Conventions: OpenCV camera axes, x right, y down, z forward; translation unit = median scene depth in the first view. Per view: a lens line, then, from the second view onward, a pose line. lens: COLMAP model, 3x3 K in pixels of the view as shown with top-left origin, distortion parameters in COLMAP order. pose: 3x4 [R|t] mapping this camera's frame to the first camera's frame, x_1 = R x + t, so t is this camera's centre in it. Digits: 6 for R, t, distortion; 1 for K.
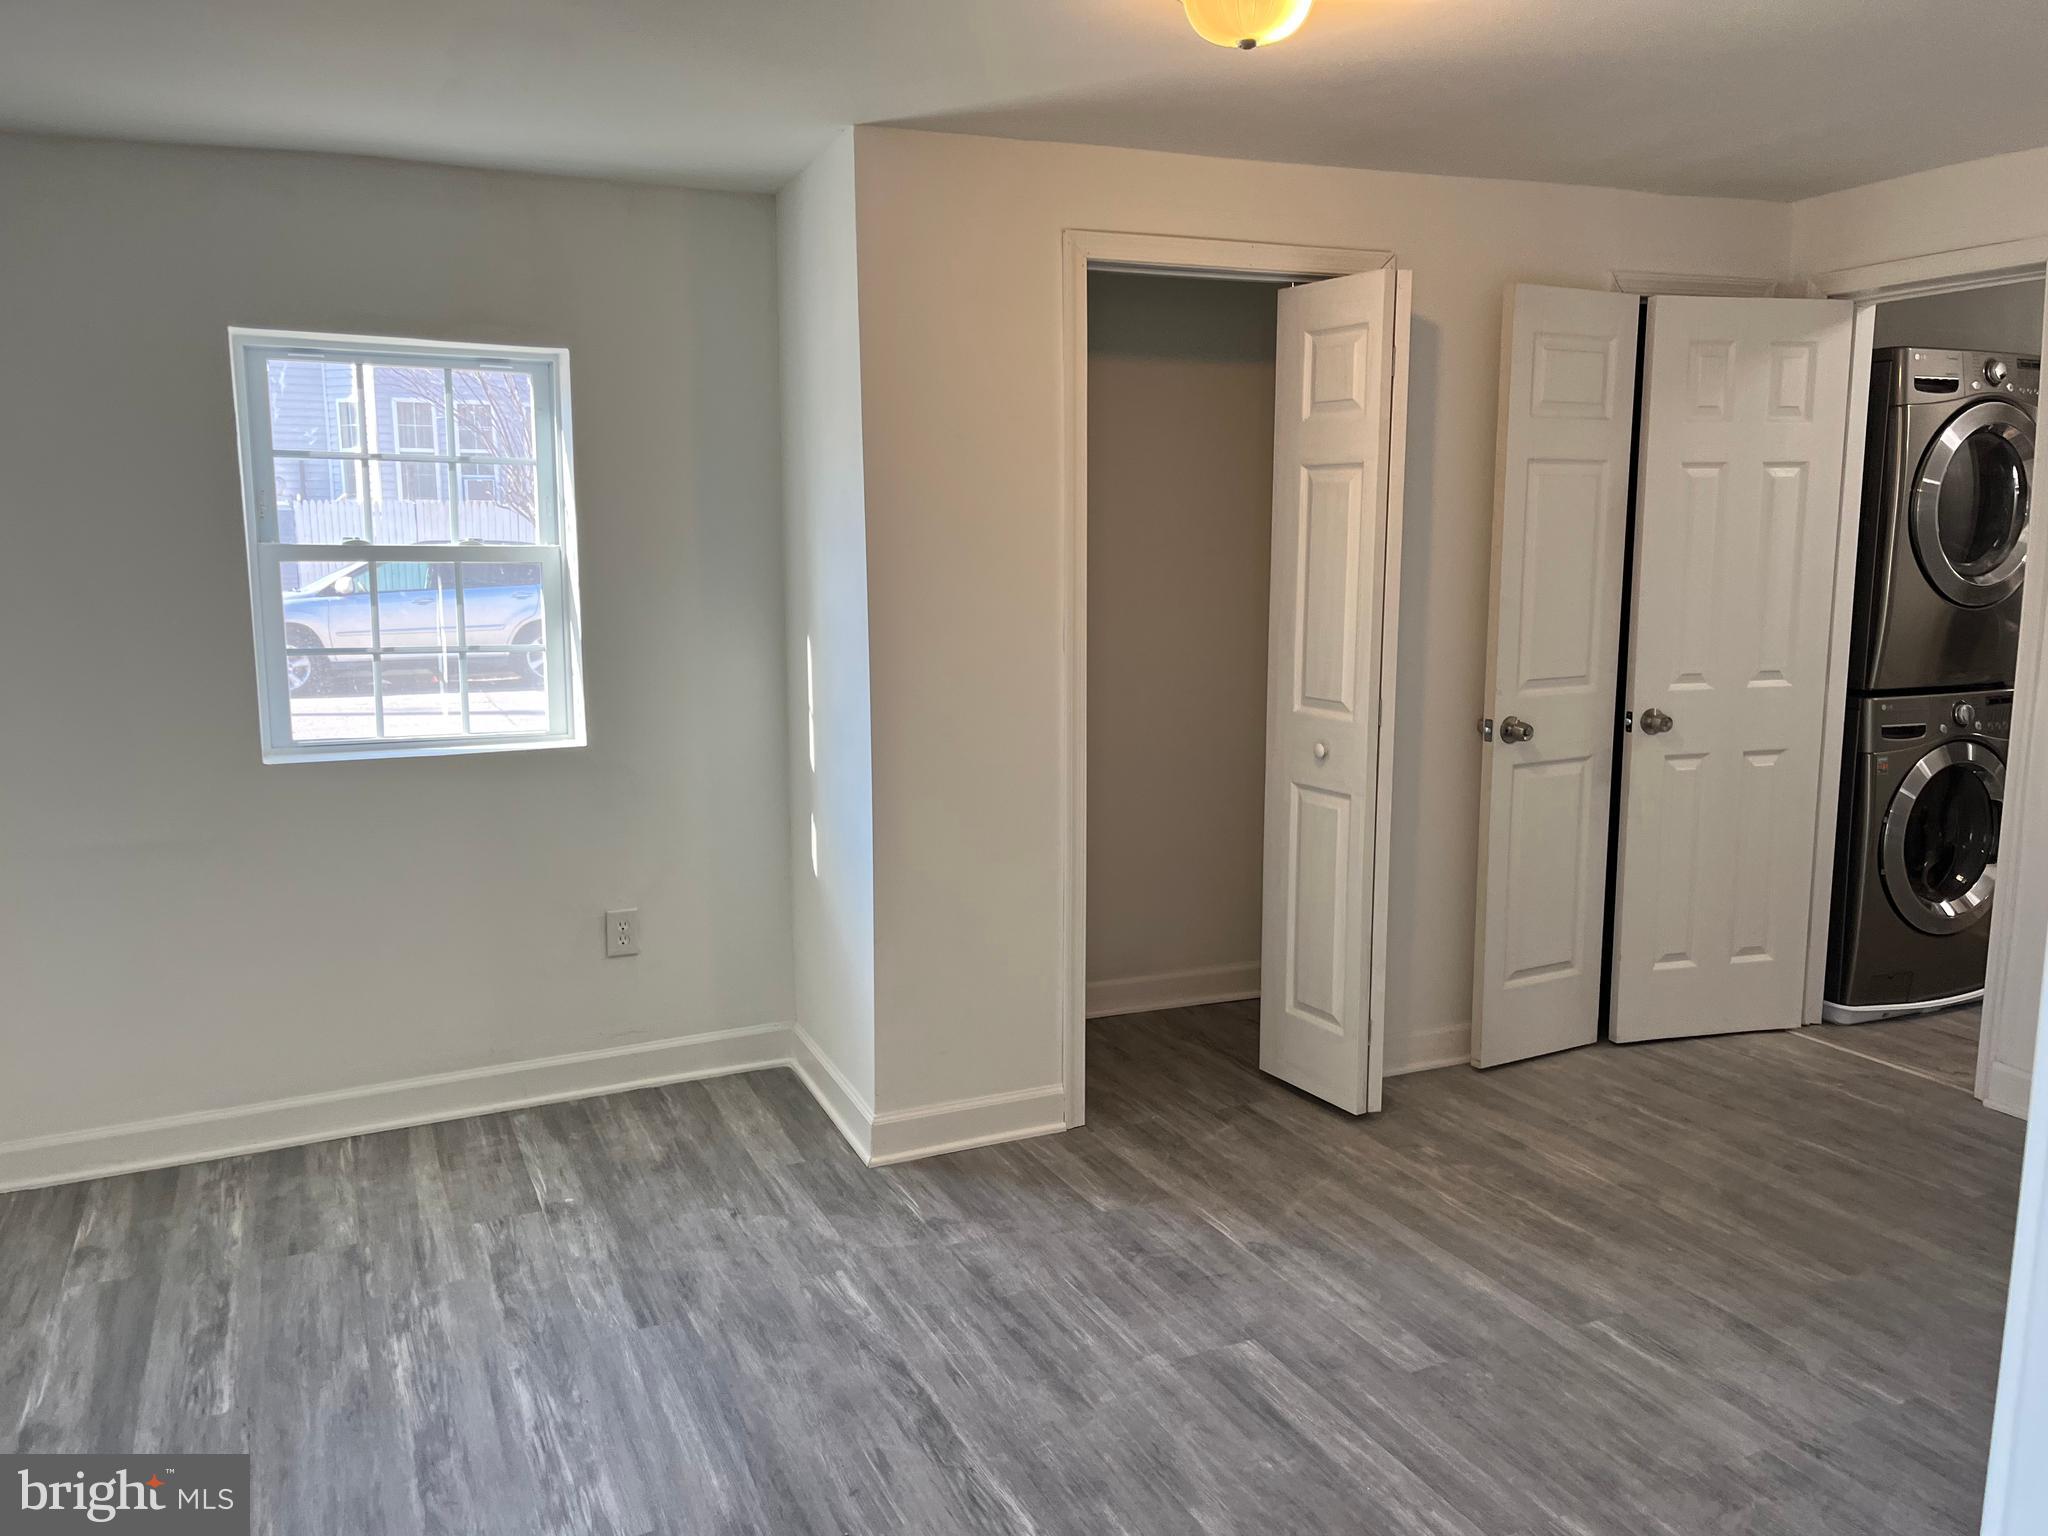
lens RADIAL K [[1544.0, 0, 1026.3], [0, 1544.0, 762.8], [0, 0, 1]] dist [0.061697, -0.080523]
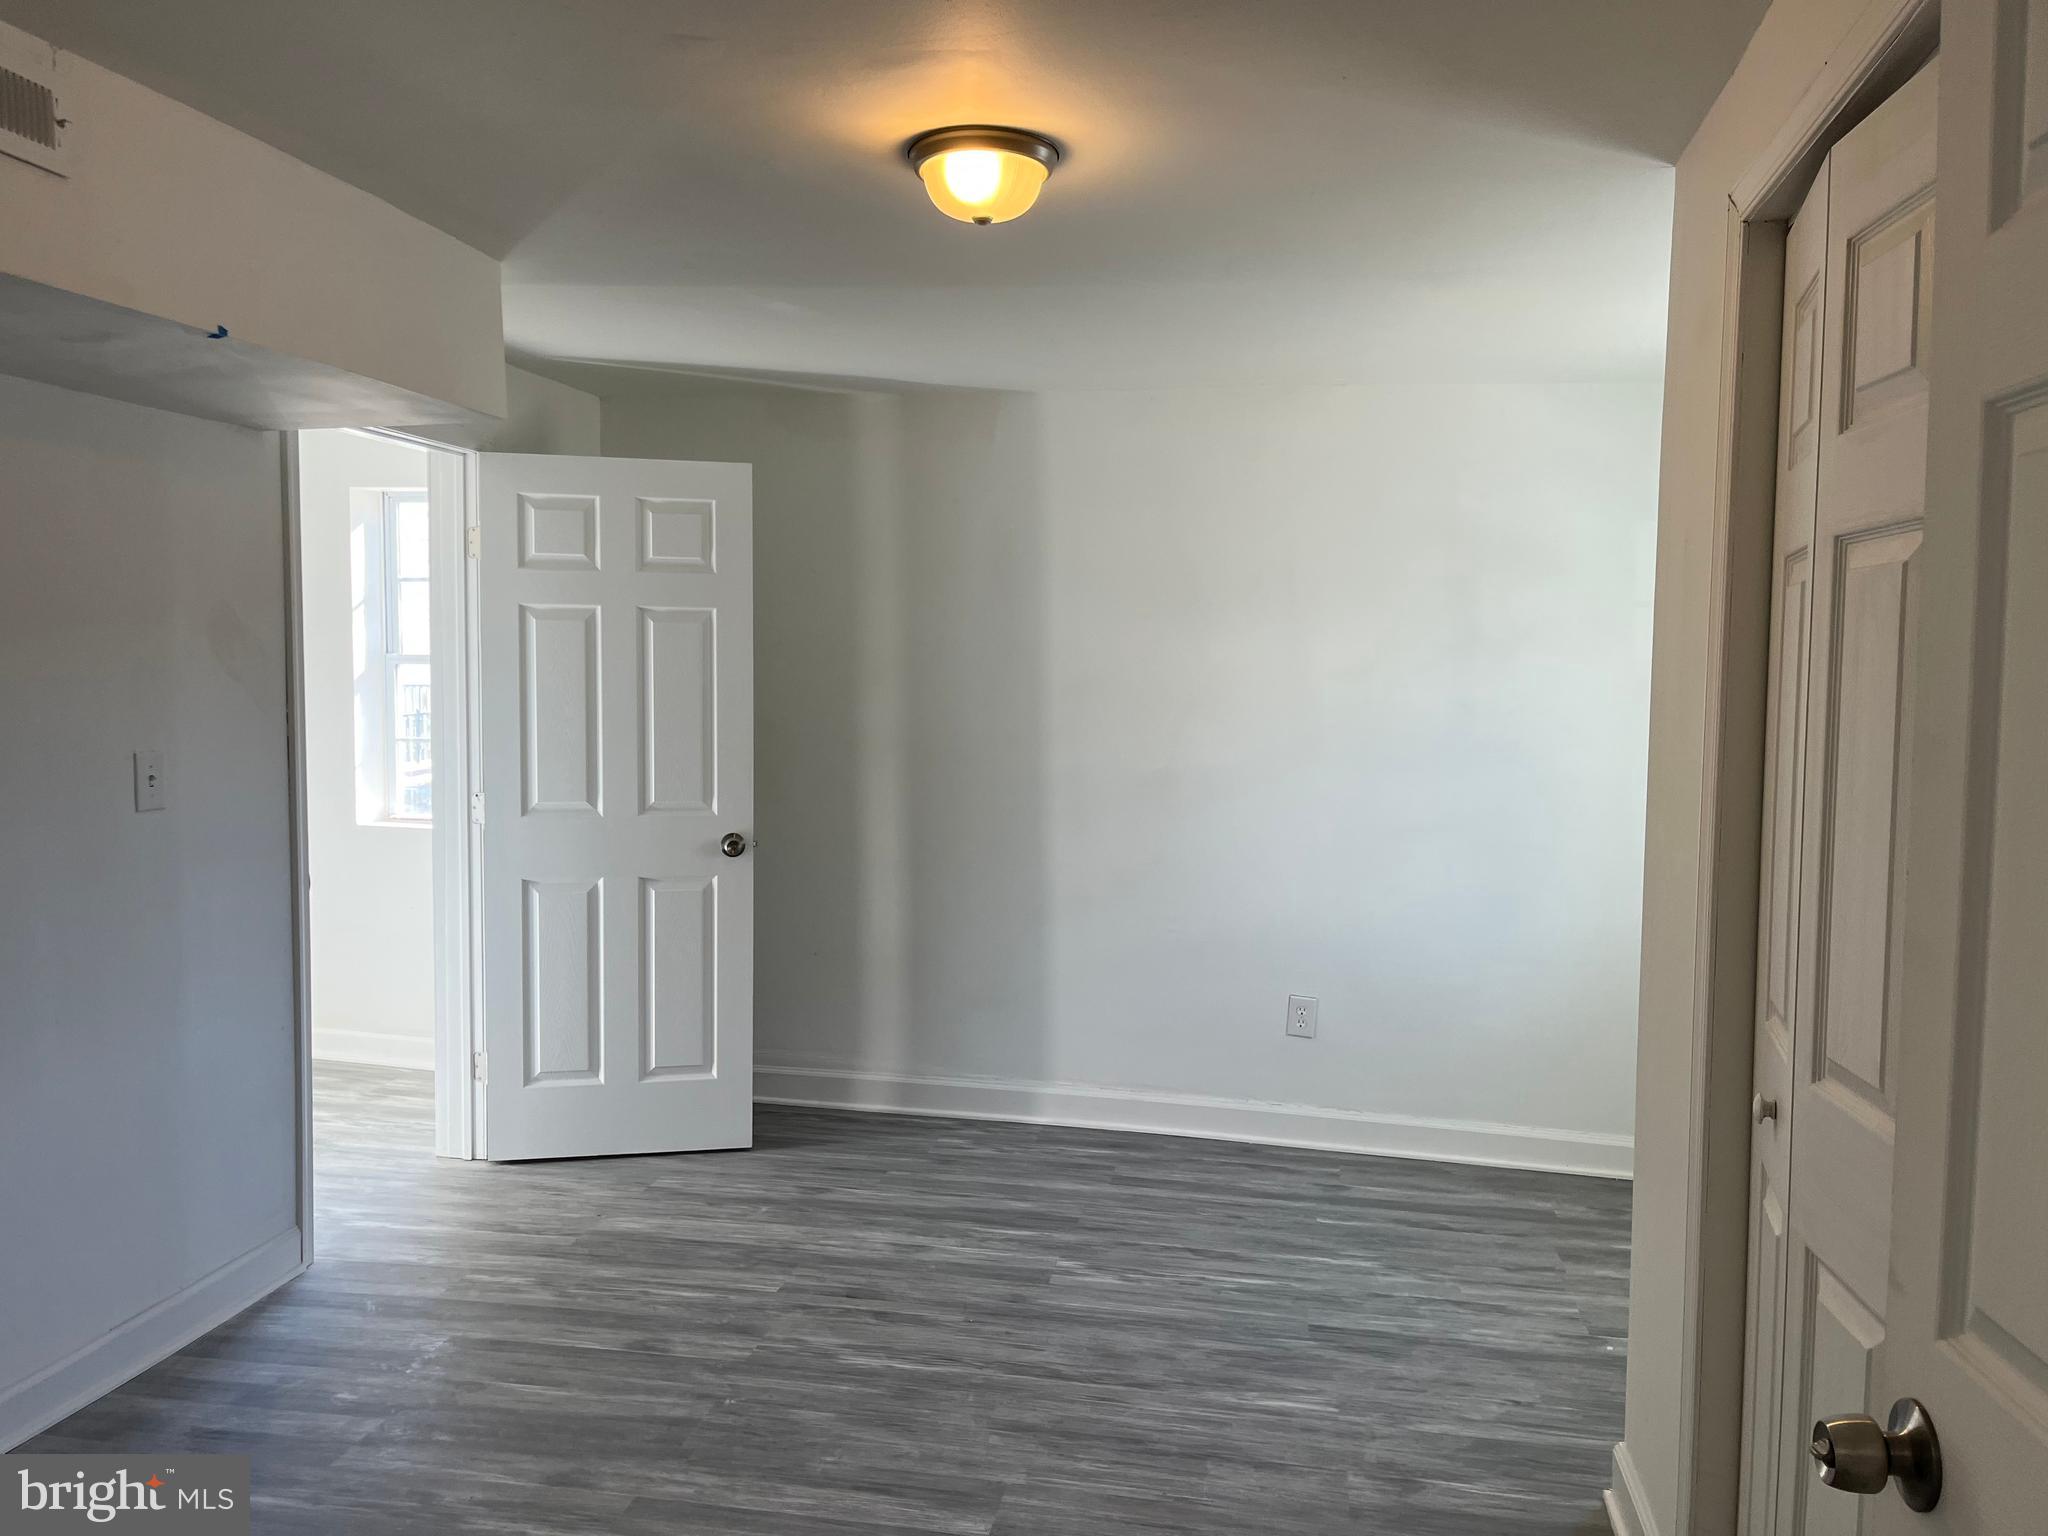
lens RADIAL K [[1544.0, 0, 1024.0], [0, 1544.0, 766.7], [0, 0, 1]] dist [0.061697, -0.080523]
pose [[-0.572388, 0.047830, -0.818586, 0.862121], [-0.133099, 0.979639, 0.150308, -0.217068], [0.809108, 0.194987, -0.554368, 1.430636]]
